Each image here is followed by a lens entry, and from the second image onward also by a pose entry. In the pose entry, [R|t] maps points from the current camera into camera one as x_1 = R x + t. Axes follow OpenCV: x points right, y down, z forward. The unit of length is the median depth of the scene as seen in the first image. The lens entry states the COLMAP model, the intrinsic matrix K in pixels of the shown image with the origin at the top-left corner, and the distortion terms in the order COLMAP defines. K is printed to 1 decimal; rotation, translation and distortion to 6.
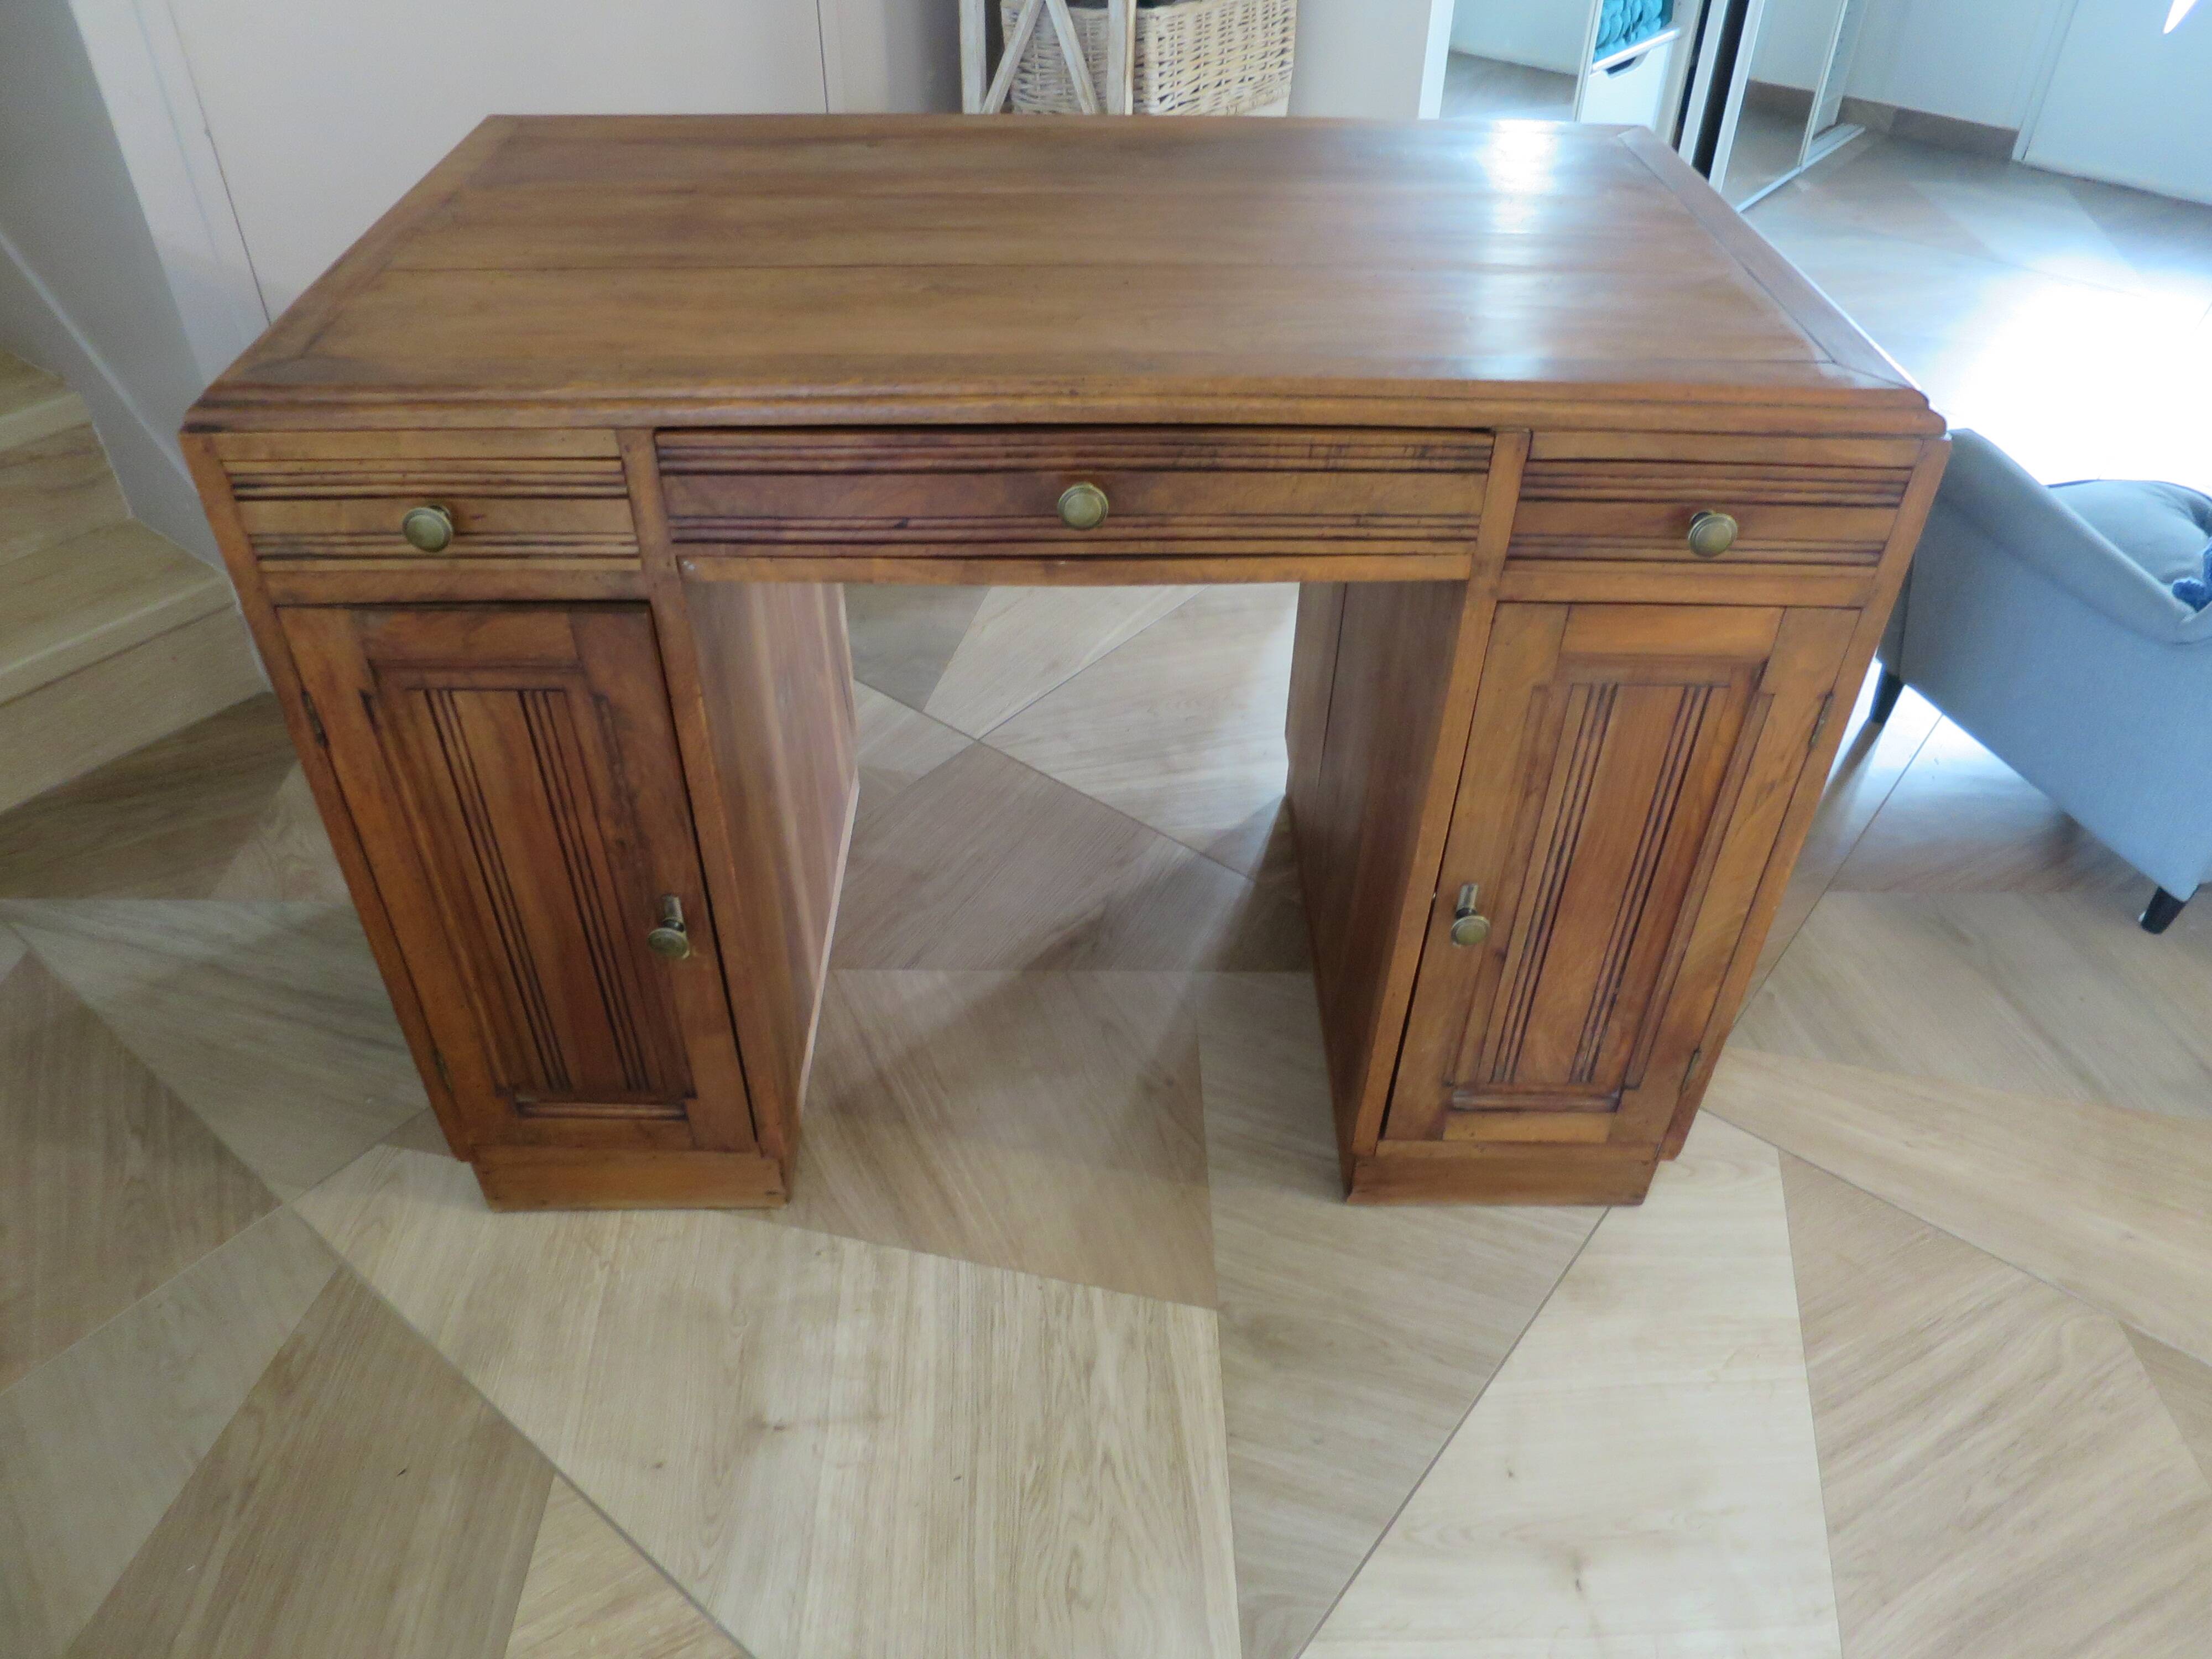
lens RADIAL K [[1593.3, 0, 1109.5], [0, 1593.3, 827.1], [0, 0, 1]] dist [-0.045197, 0.011815]
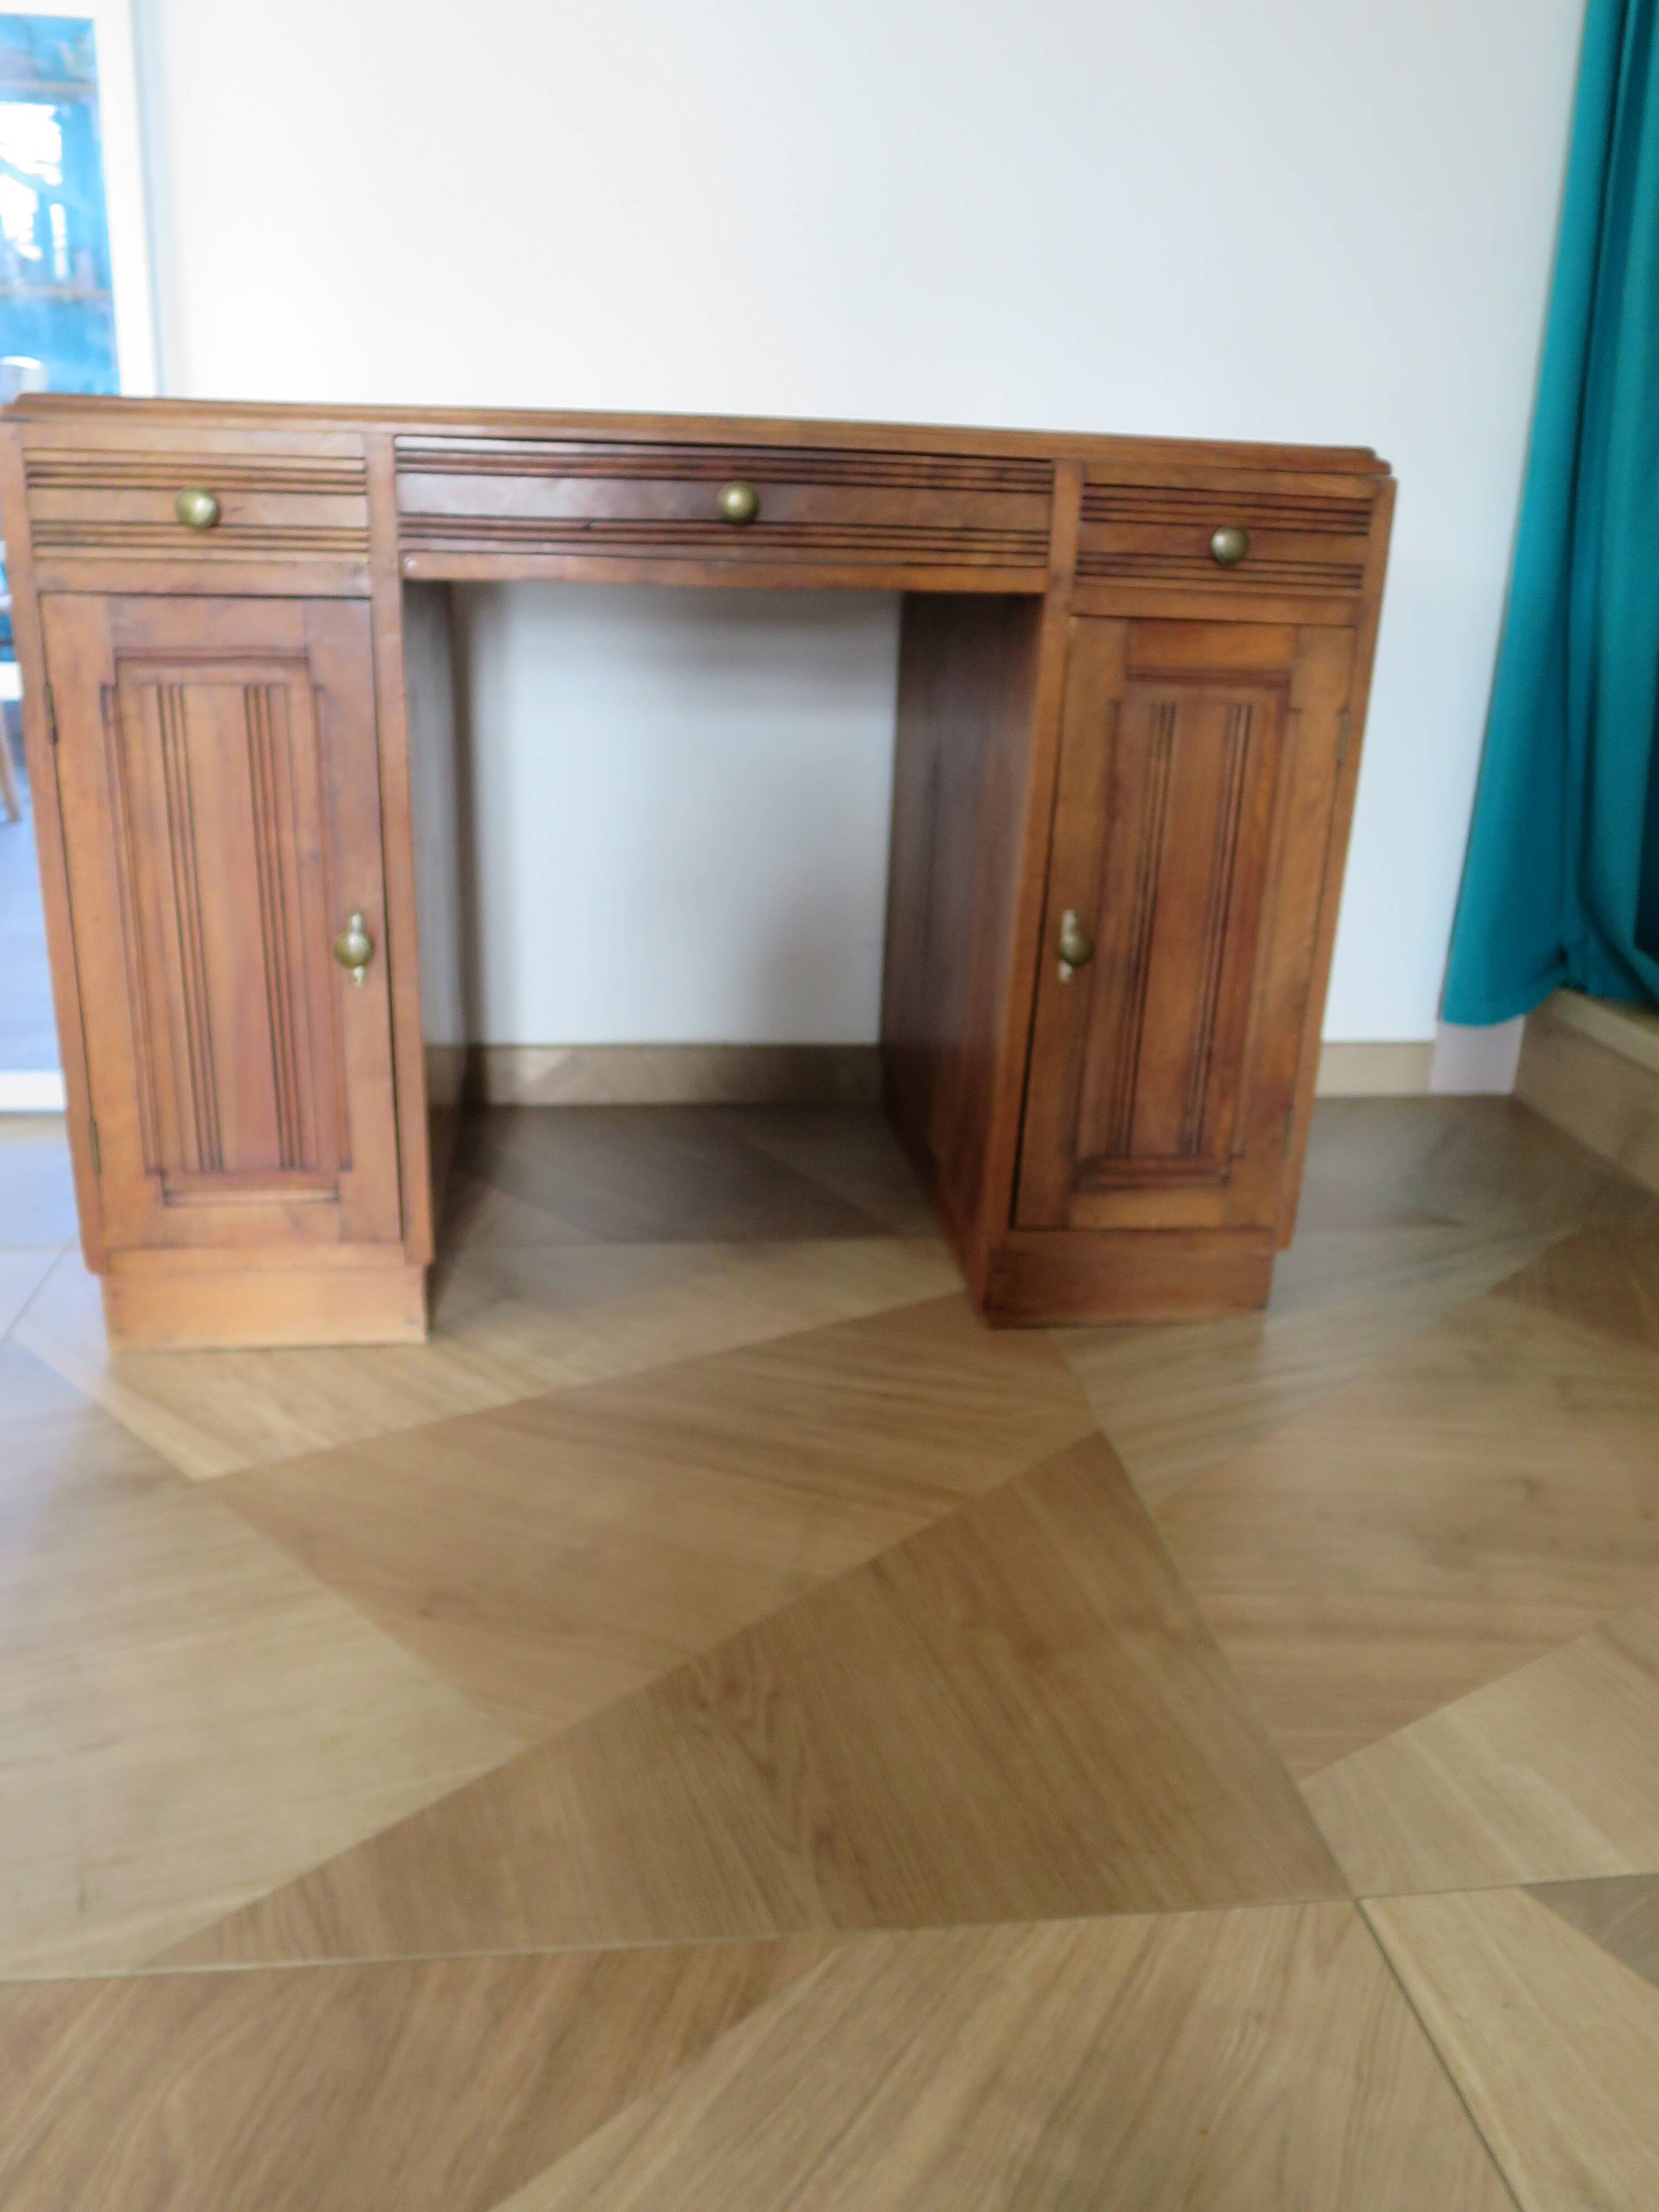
lens RADIAL K [[1803.5, 0, 840.8], [0, 1803.5, 1105.0], [0, 0, 1]] dist [-0.056181, 0.033328]
pose [[0.992526, -0.019271, 0.120501, -0.113162], [0.058728, 0.941012, -0.333238, 0.700006], [-0.106971, 0.337824, 0.935111, -0.164575]]
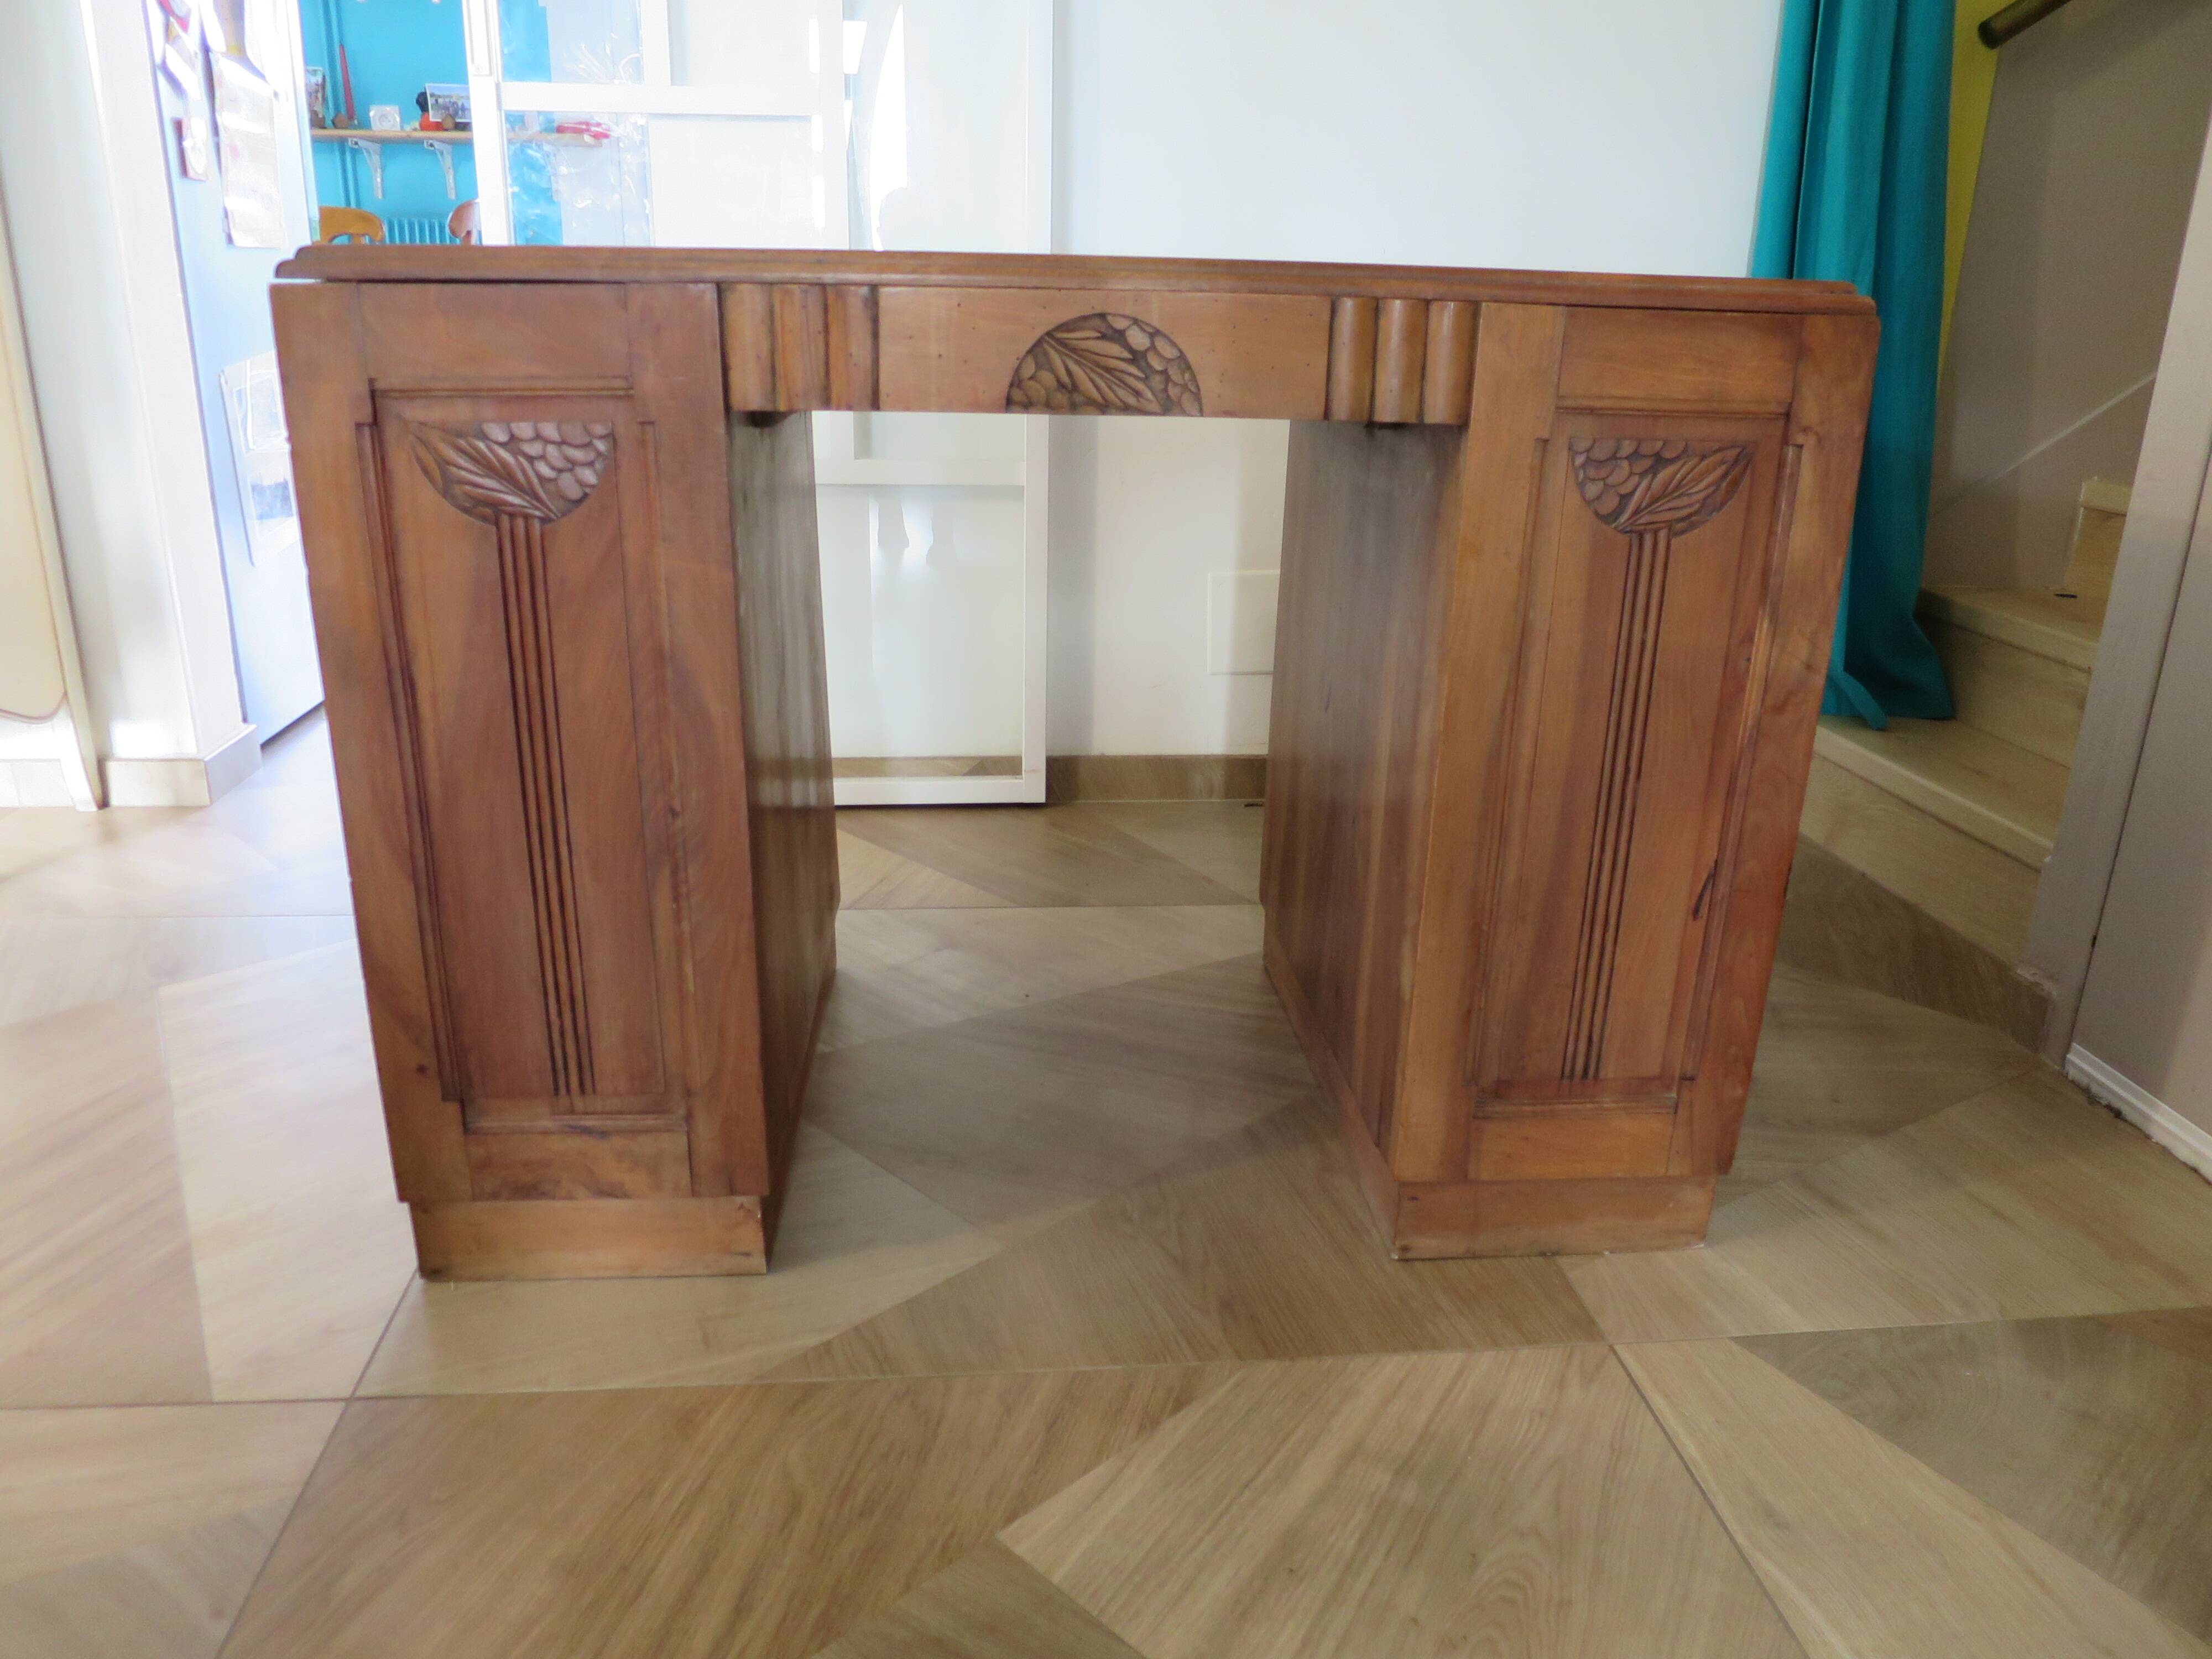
lens RADIAL K [[1593.3, 0, 1109.8], [0, 1593.3, 833.2], [0, 0, 1]] dist [-0.045197, 0.011815]
pose [[0.995511, -0.023279, 0.091742, -0.207214], [0.052704, 0.941446, -0.333020, 0.816024], [-0.078618, 0.336360, 0.938446, -0.371594]]
